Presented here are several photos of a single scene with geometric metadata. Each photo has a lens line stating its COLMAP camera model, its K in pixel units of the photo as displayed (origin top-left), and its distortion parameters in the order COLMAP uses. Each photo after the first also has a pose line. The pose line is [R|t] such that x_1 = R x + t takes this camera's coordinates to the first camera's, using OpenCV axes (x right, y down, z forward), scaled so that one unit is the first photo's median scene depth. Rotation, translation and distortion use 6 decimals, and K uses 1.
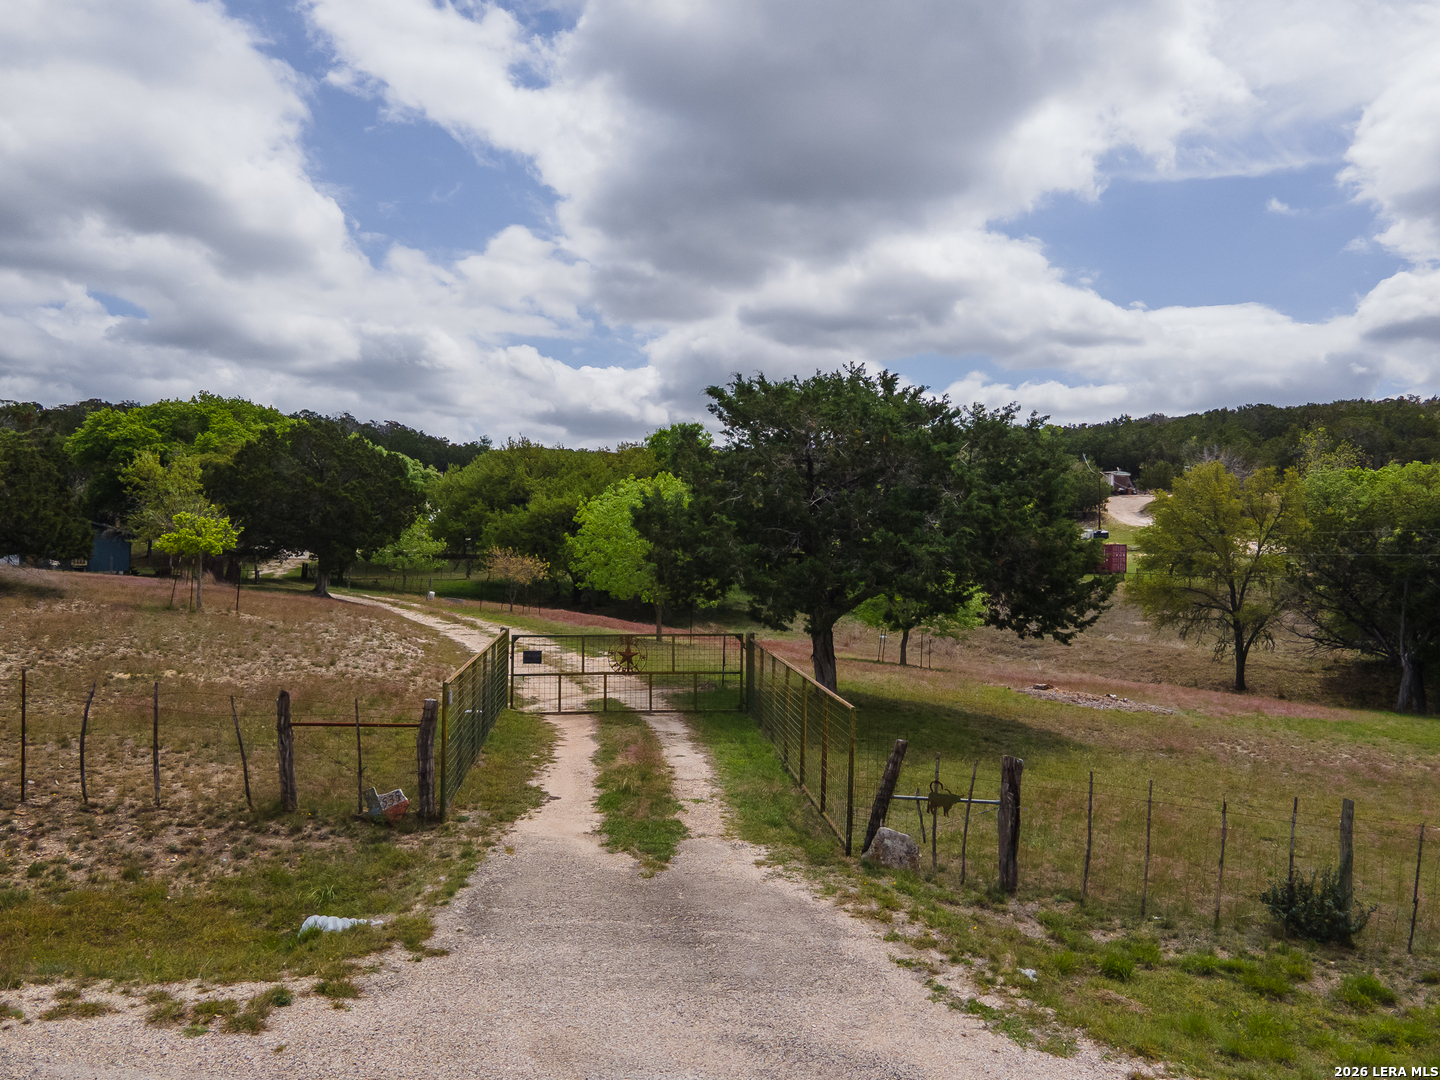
lens RADIAL K [[1085.4, 0, 722.8], [0, 1085.4, 542.7], [0, 0, 1]] dist [-0.014492, 0.045858]
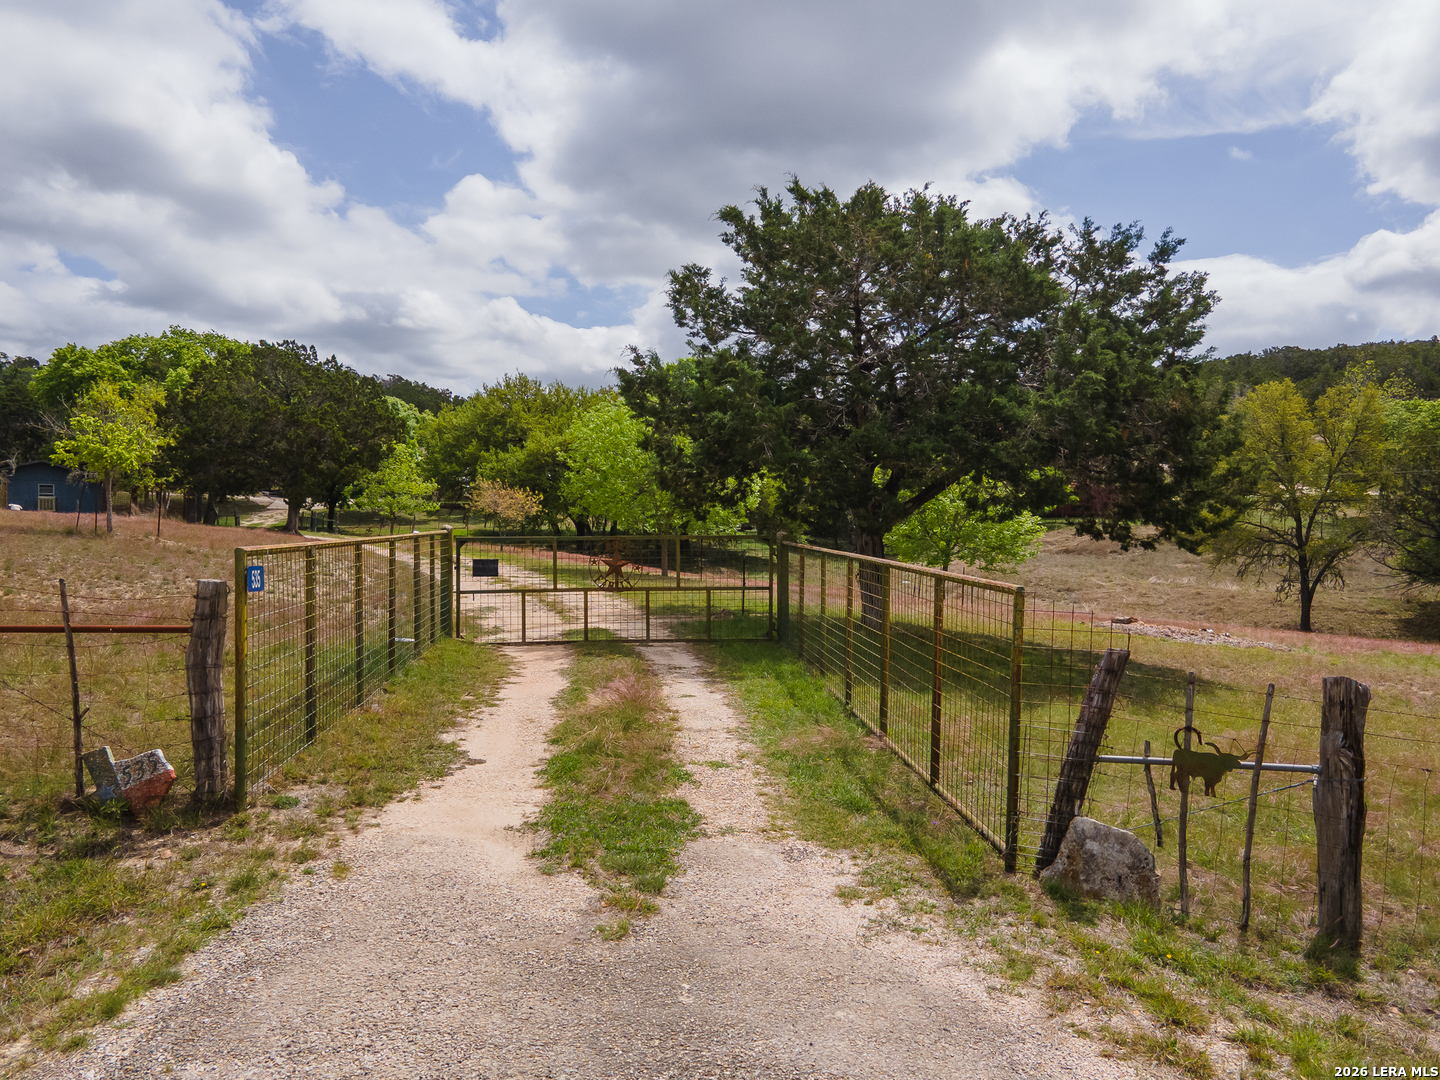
lens RADIAL K [[1082.5, 0, 724.7], [0, 1082.5, 535.2], [0, 0, 1]] dist [-0.005940, 0.046943]
pose [[0.999947, -0.007801, -0.006744, -0.013527], [0.008013, 0.999456, 0.031990, 0.093125], [0.006491, -0.032043, 0.999465, 0.410254]]
